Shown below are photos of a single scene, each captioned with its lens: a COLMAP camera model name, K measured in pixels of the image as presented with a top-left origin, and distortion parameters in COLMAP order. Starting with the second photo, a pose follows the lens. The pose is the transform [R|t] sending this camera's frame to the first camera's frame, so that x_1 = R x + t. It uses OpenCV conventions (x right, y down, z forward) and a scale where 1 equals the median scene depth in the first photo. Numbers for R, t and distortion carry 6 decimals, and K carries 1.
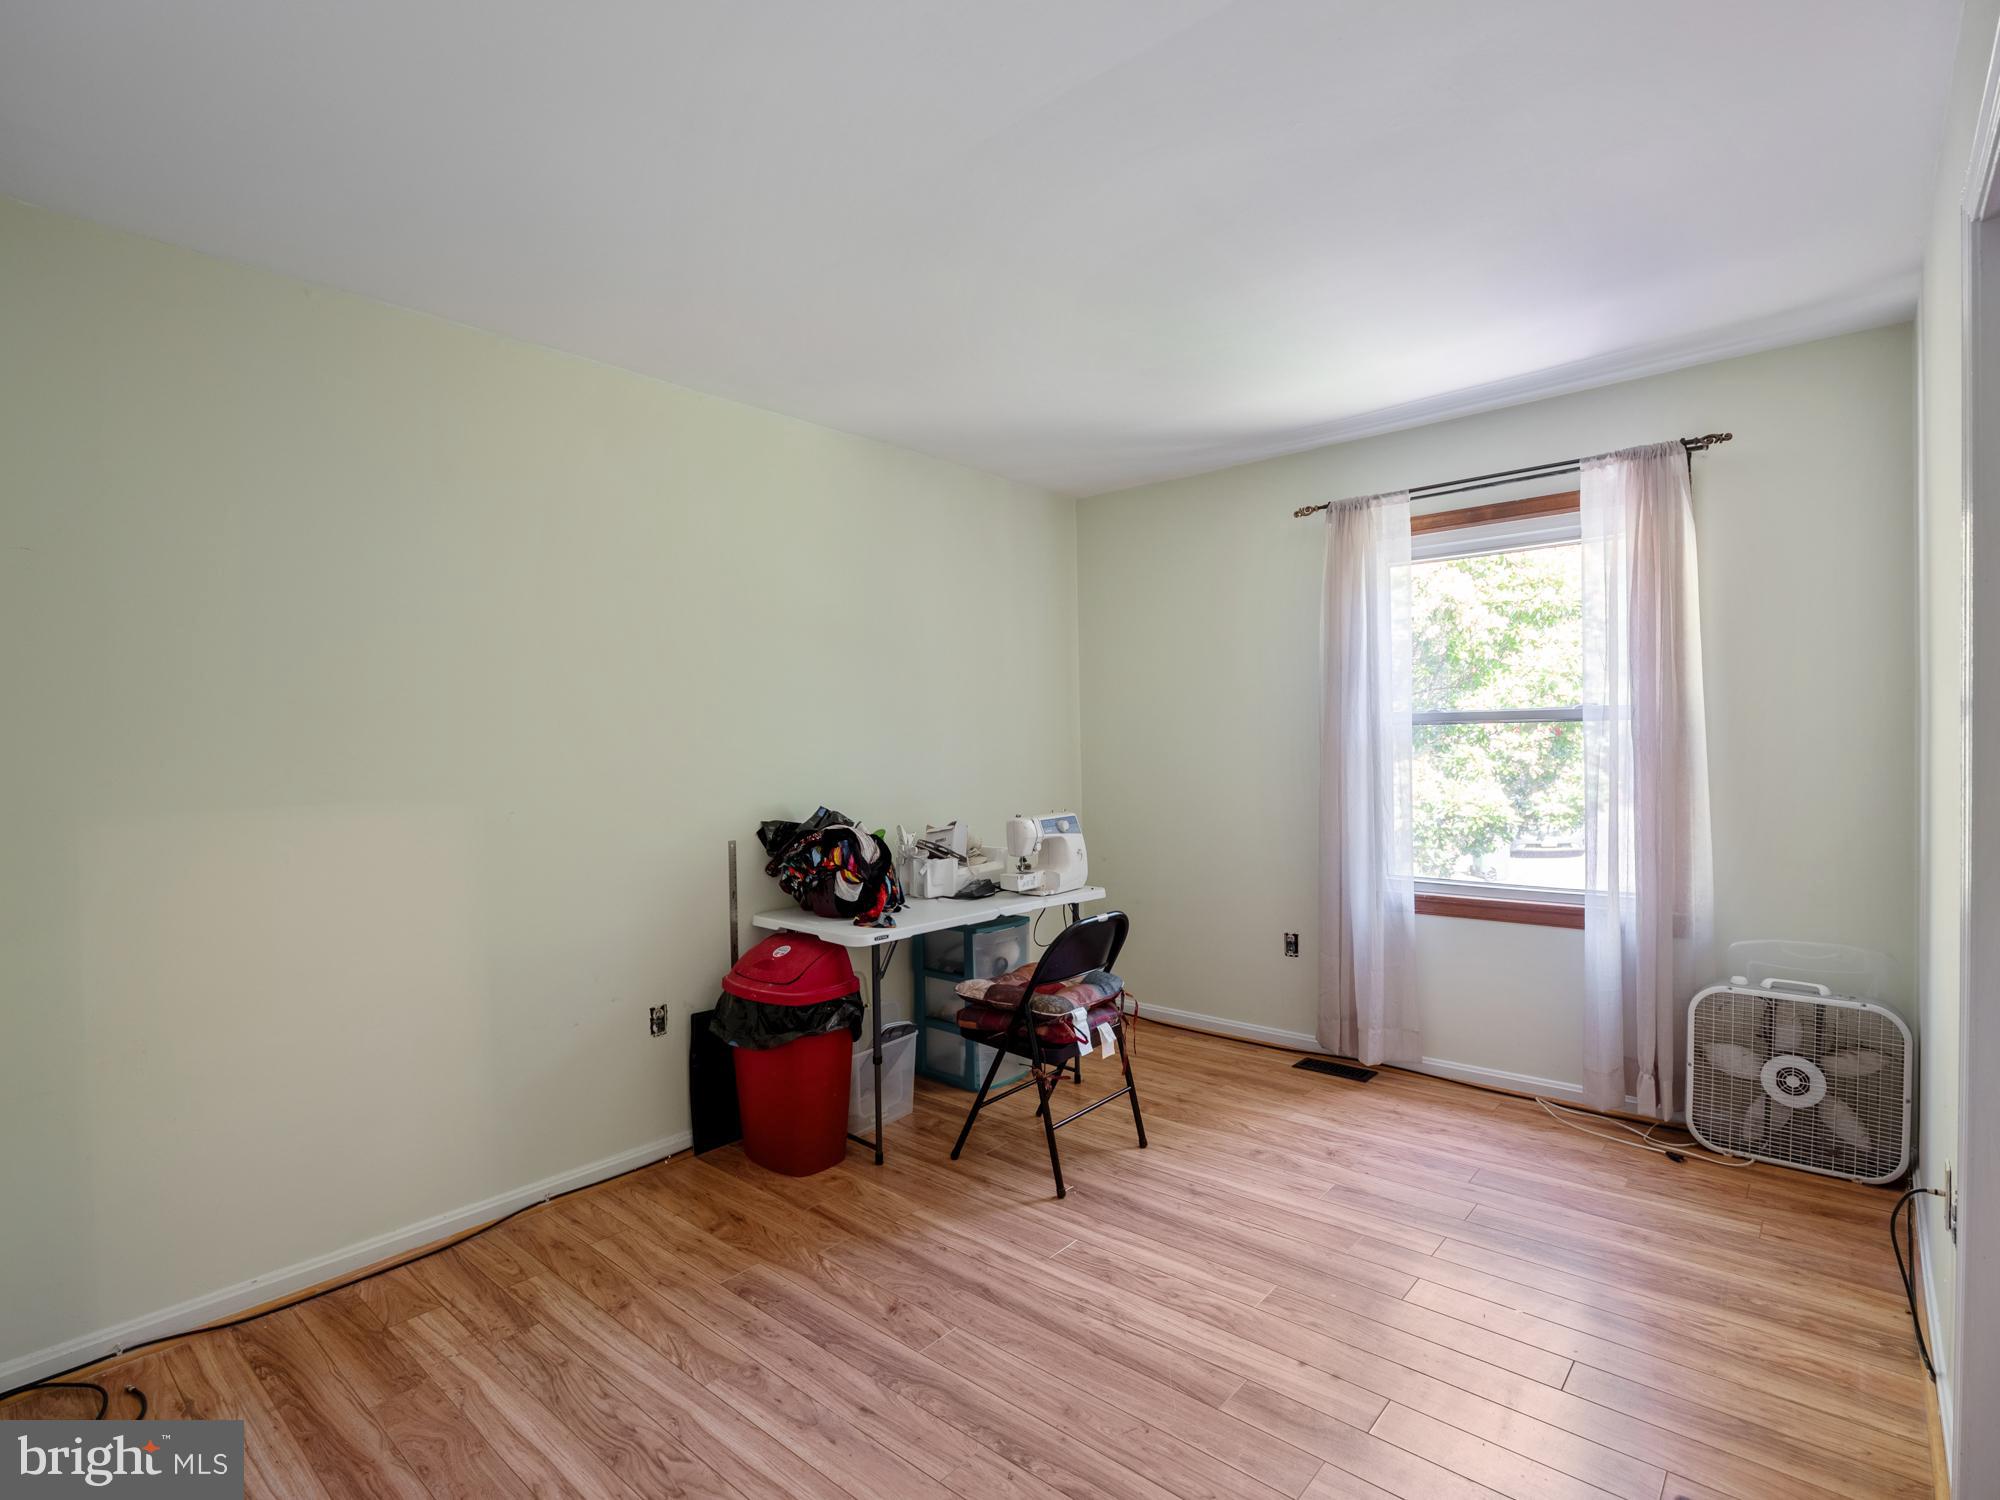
lens RADIAL K [[985.5, 0, 989.9], [0, 985.5, 759.0], [0, 0, 1]] dist [-0.010677, -0.002757]
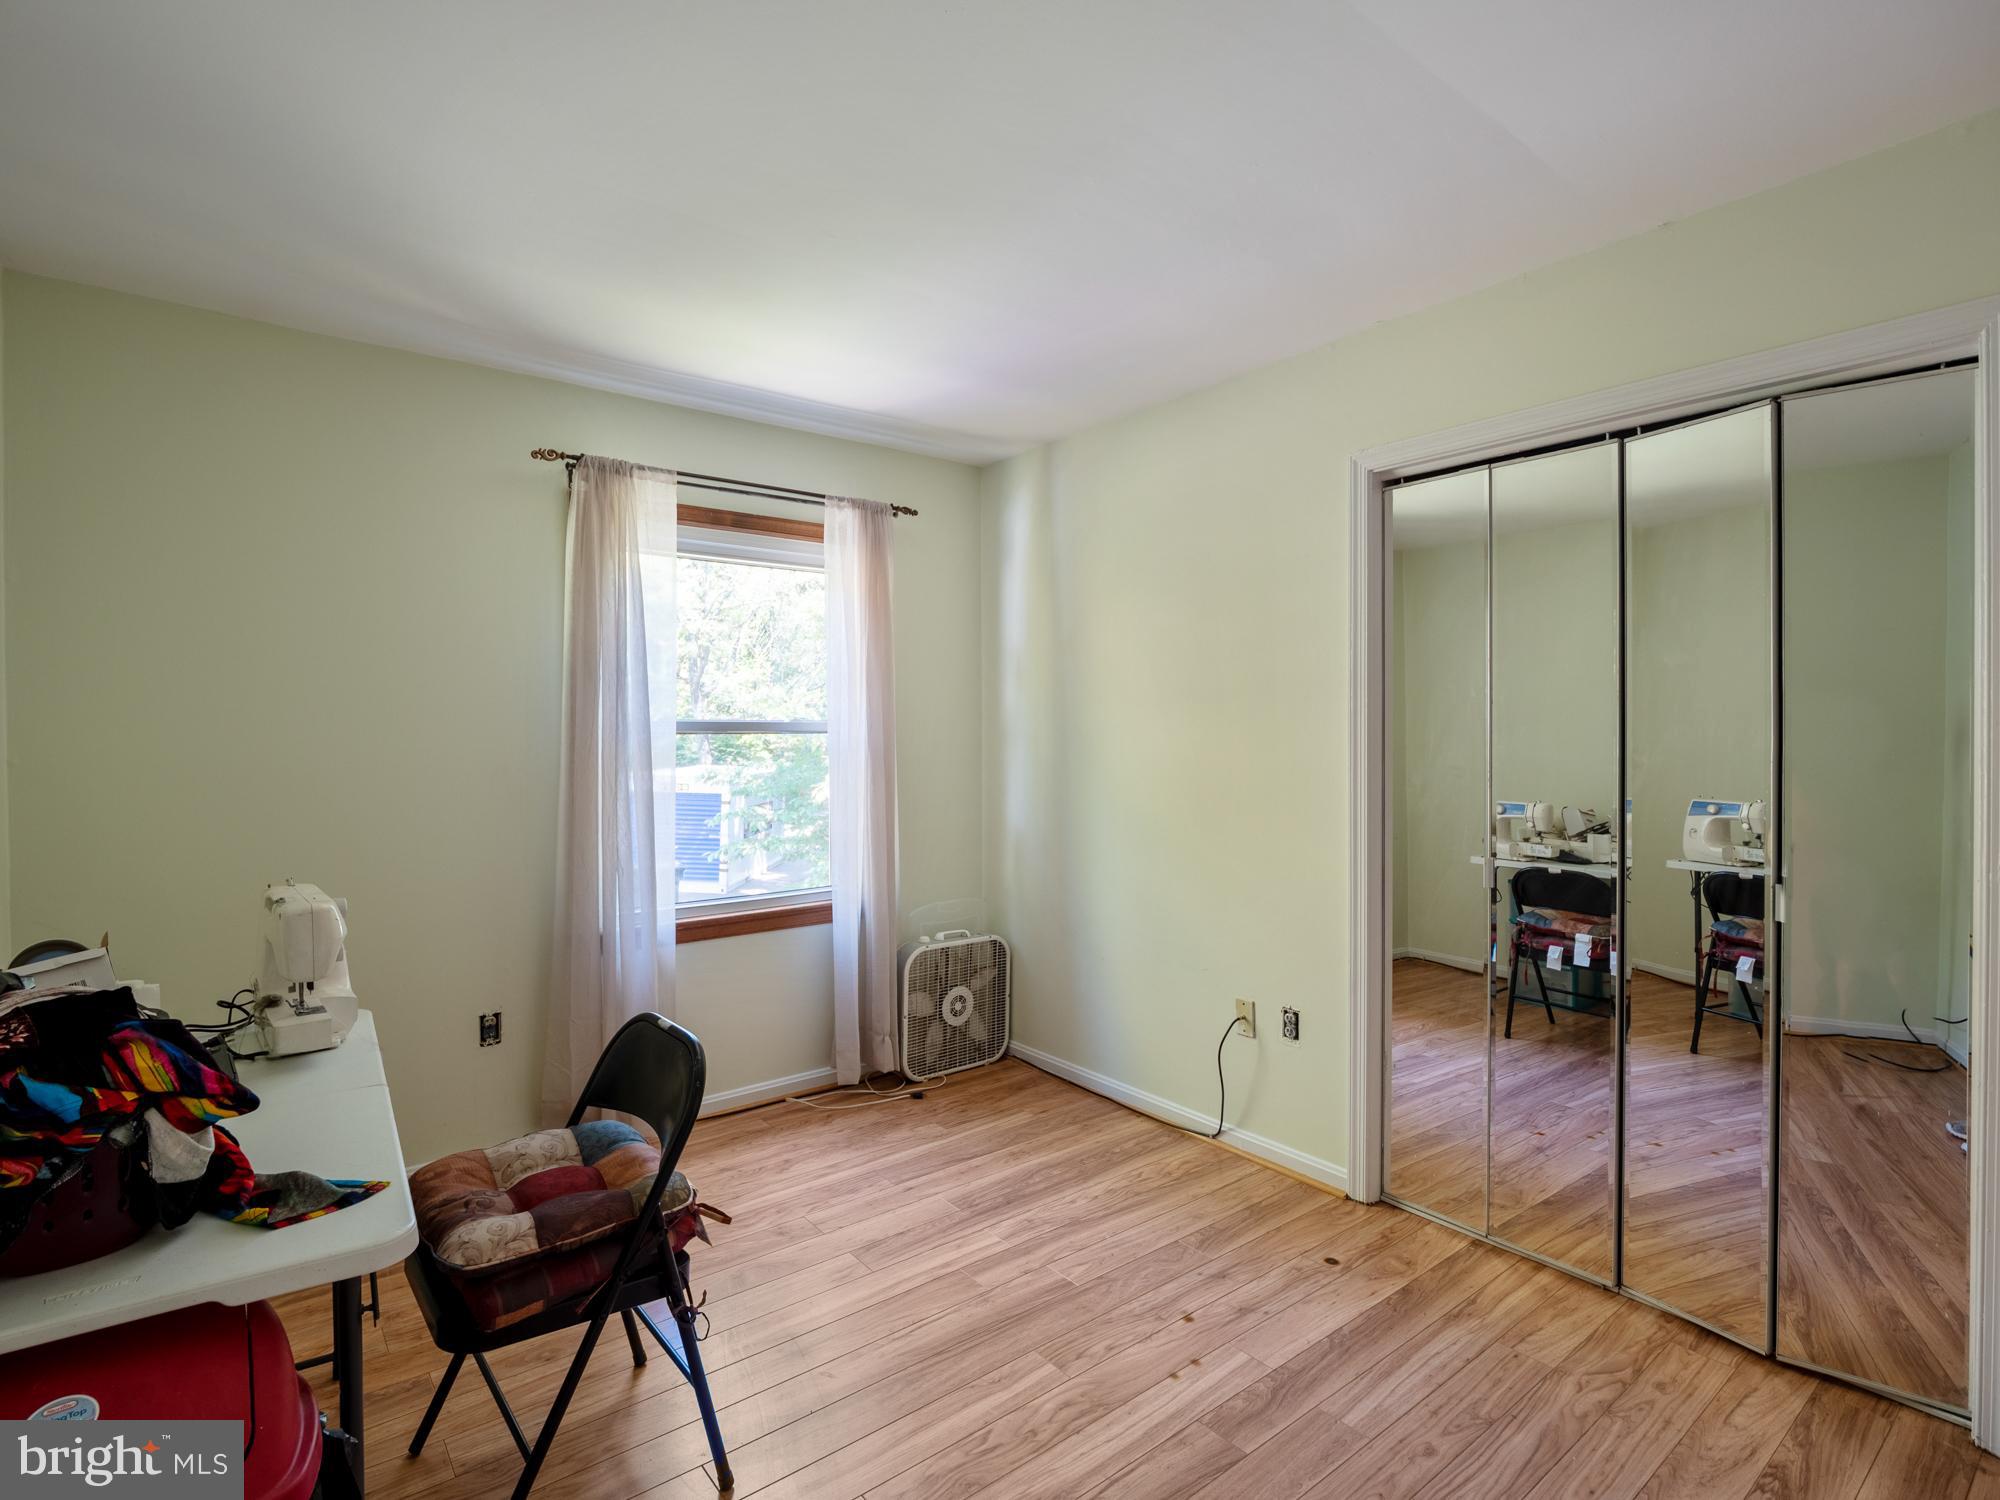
lens RADIAL K [[985.5, 0, 992.6], [0, 985.5, 737.4], [0, 0, 1]] dist [-0.010677, -0.002757]
pose [[0.180229, 0.014299, 0.983521, -0.456257], [0.019421, 0.999648, -0.018093, -0.011248], [-0.983433, 0.022361, 0.179888, 0.639693]]
